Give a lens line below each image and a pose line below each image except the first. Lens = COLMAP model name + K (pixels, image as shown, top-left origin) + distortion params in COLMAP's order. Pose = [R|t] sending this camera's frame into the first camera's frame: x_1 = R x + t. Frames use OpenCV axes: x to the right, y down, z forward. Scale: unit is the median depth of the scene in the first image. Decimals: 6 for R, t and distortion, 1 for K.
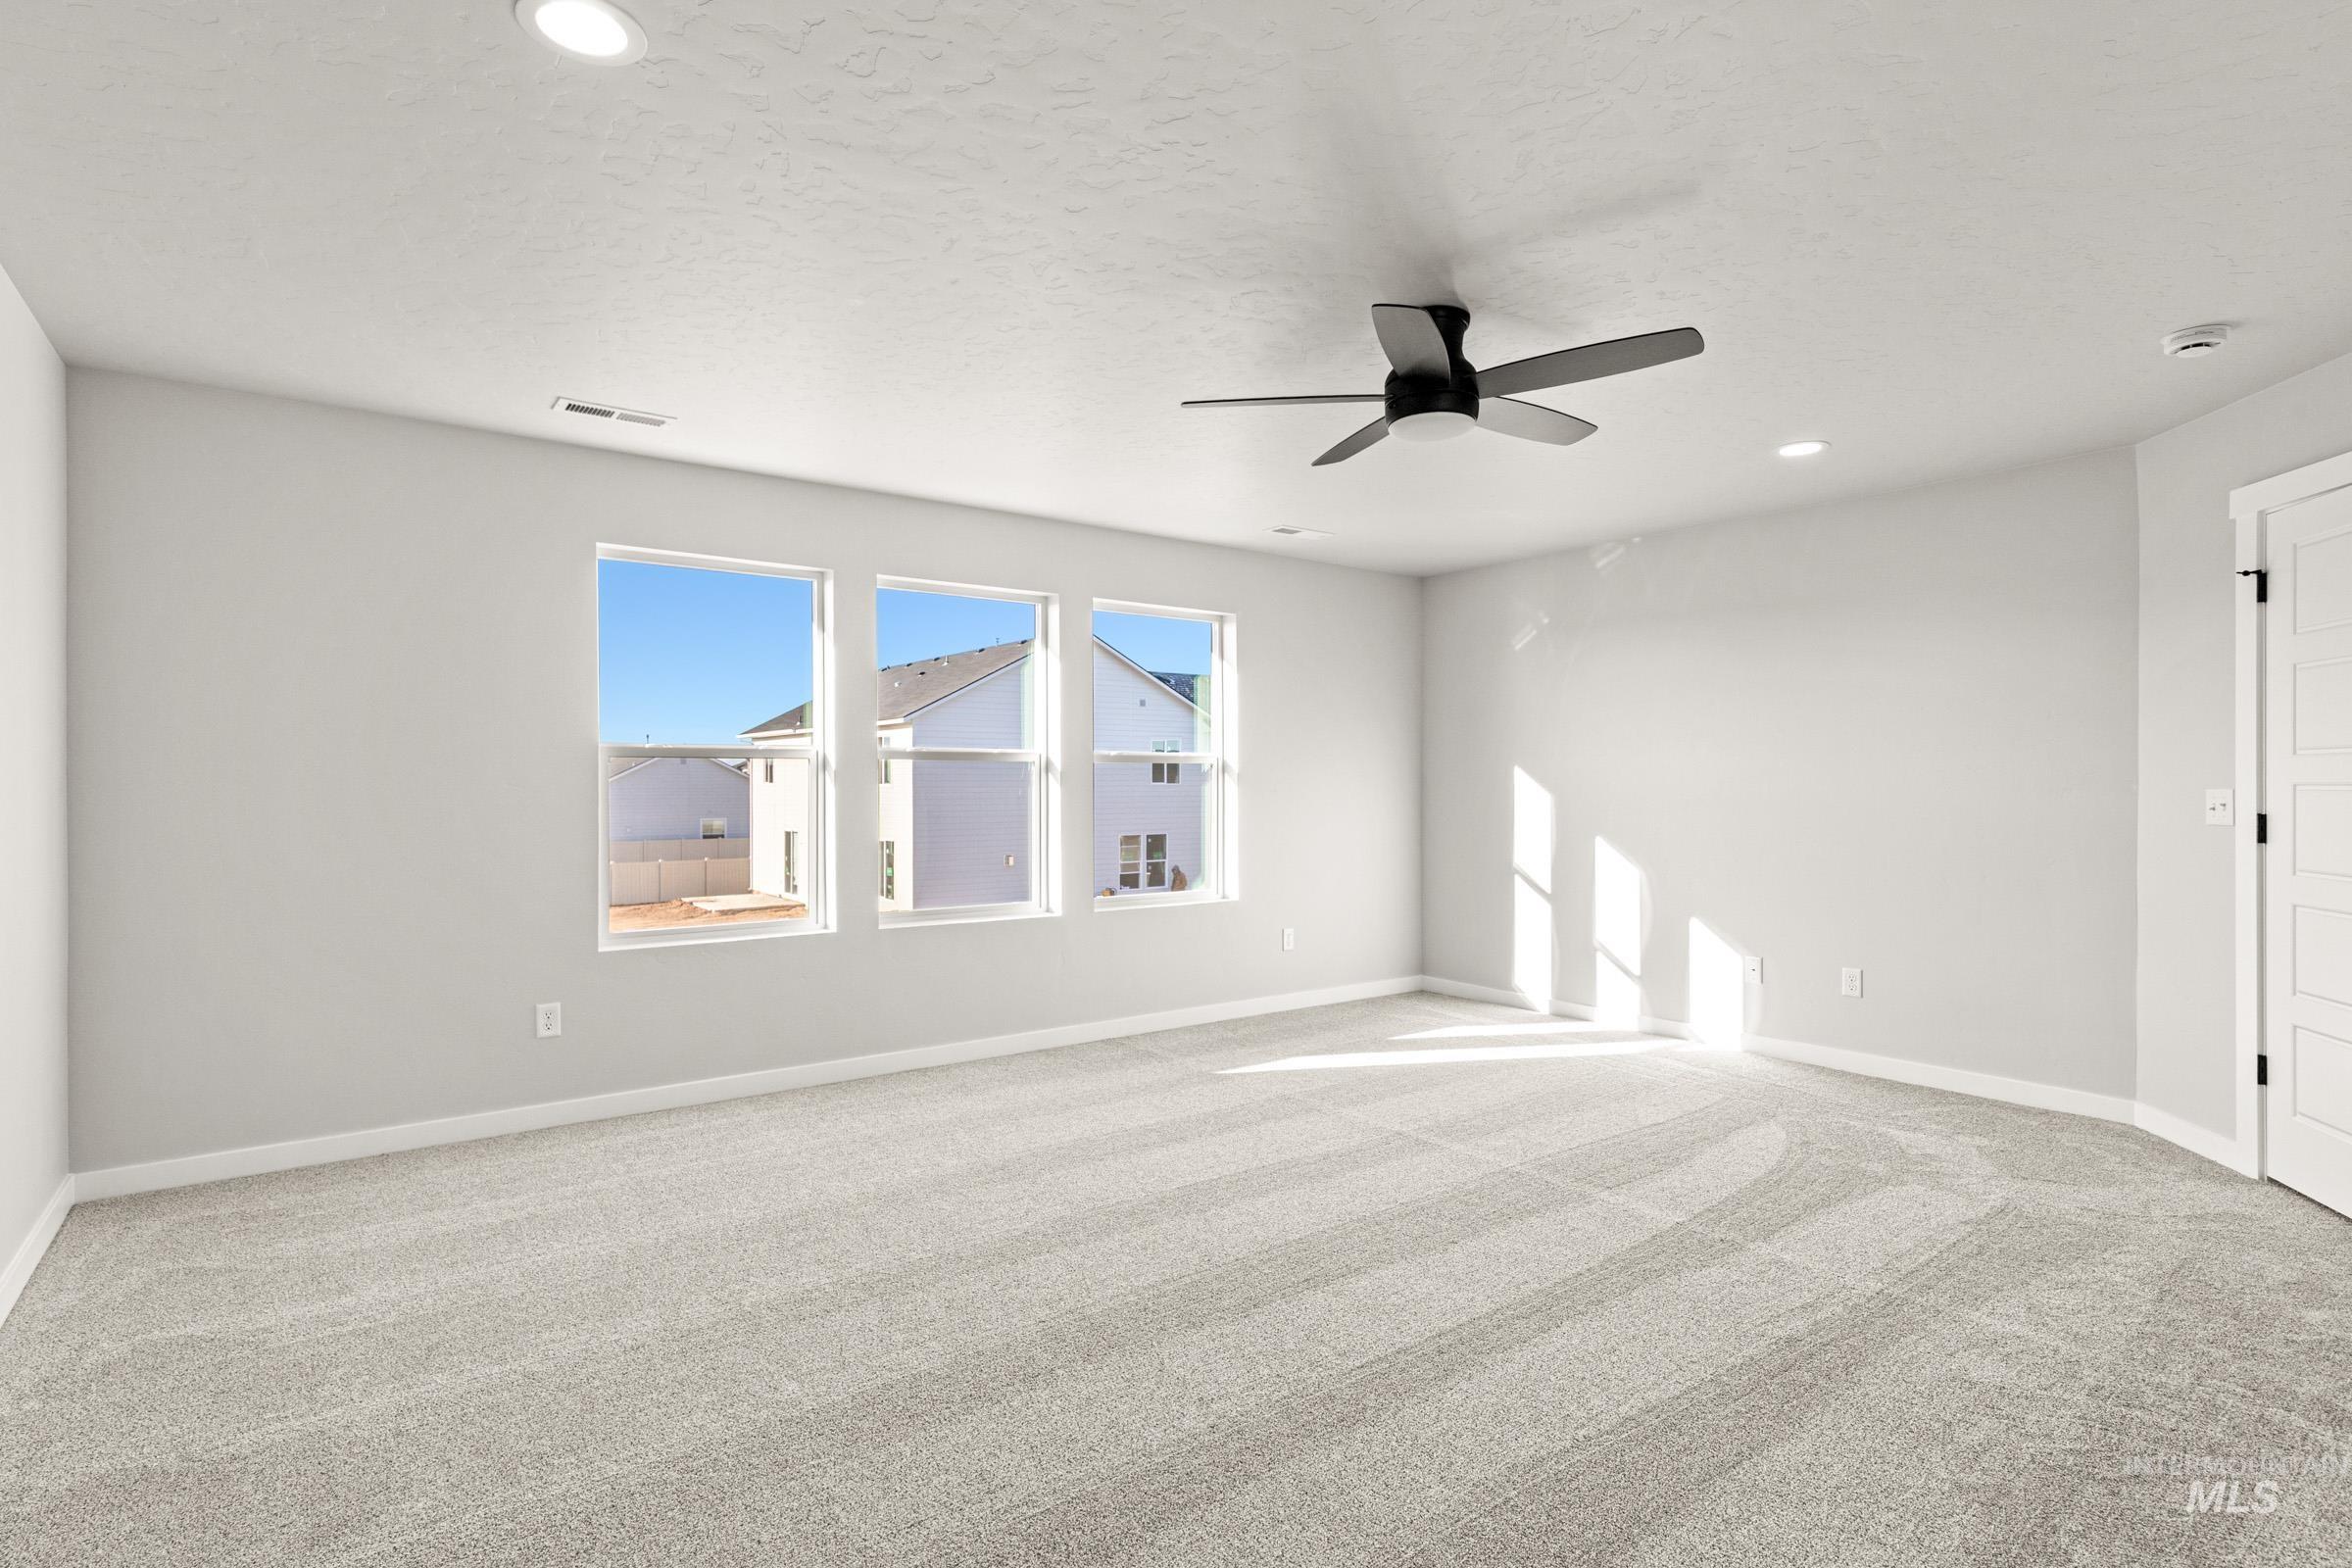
lens RADIAL K [[1244.1, 0, 1176.0], [0, 1244.1, 784.0], [0, 0, 1]] dist [0.001976, 0.000296]
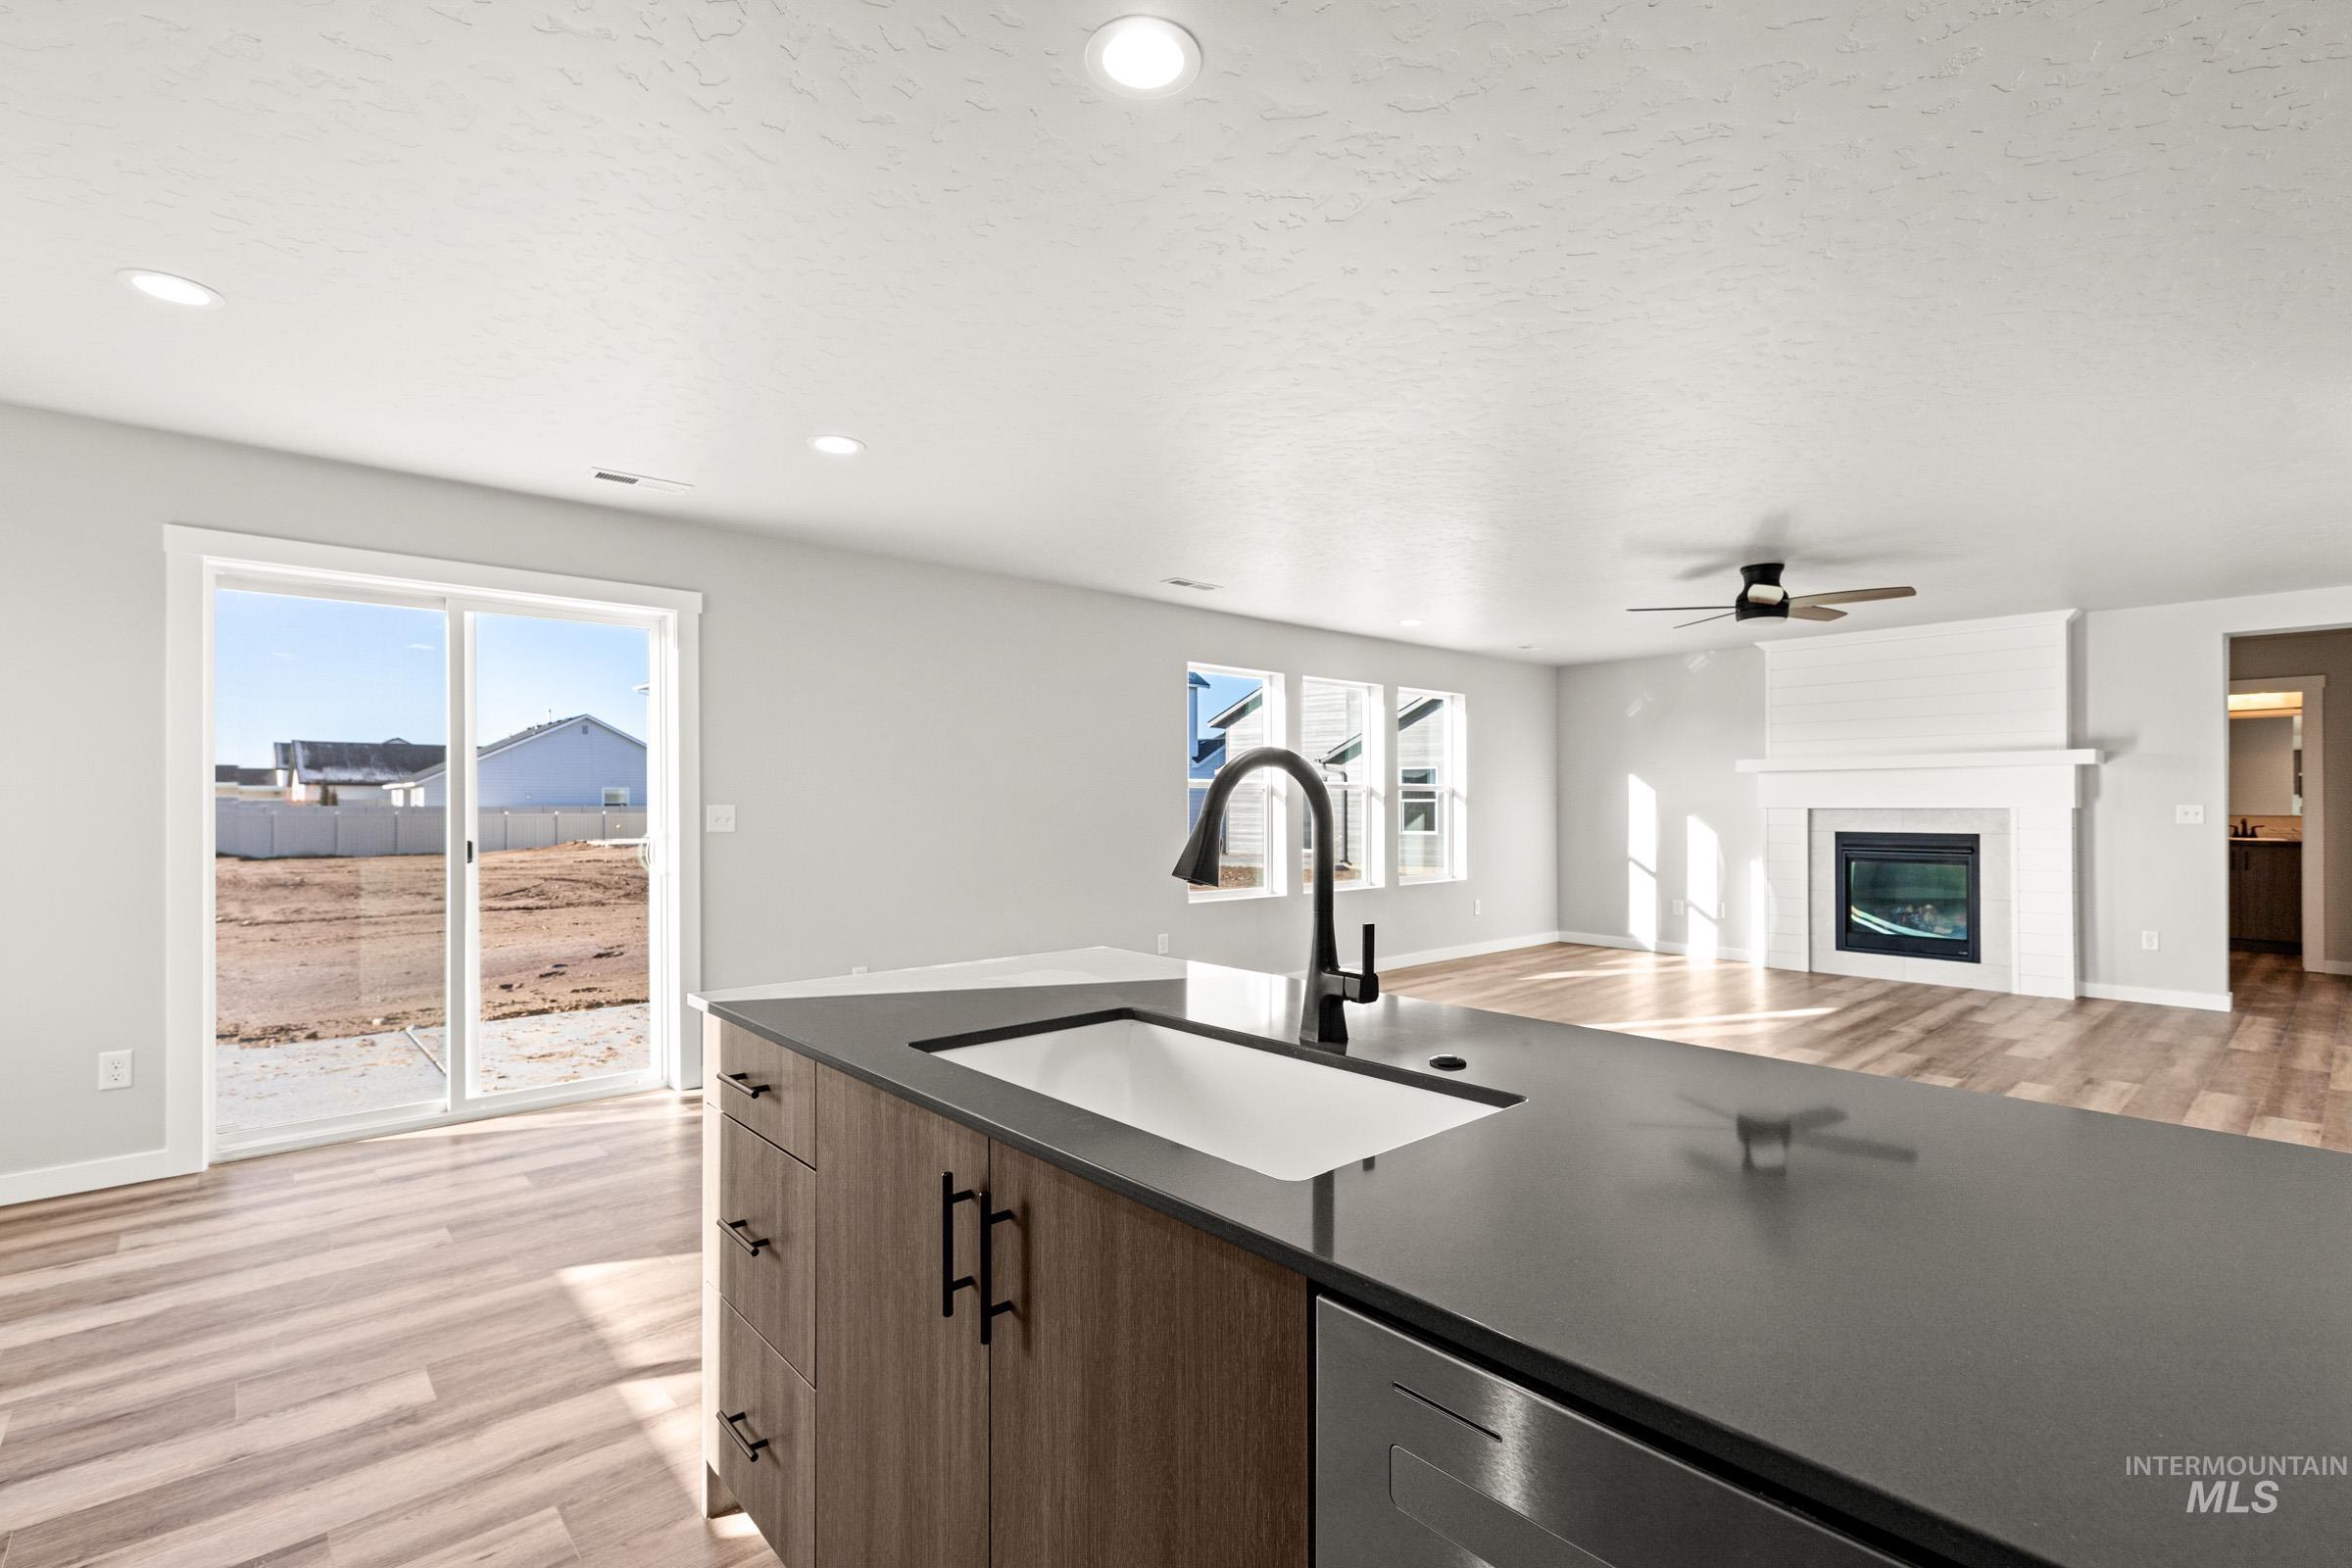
lens RADIAL K [[1078.4, 0, 1172.0], [0, 1078.4, 813.9], [0, 0, 1]] dist [0.003717, 0.000260]
pose [[0.996423, -0.004411, 0.084386, -0.426084], [0.003517, 0.999936, 0.010741, -0.003966], [-0.084428, -0.010406, 0.996375, -0.314262]]
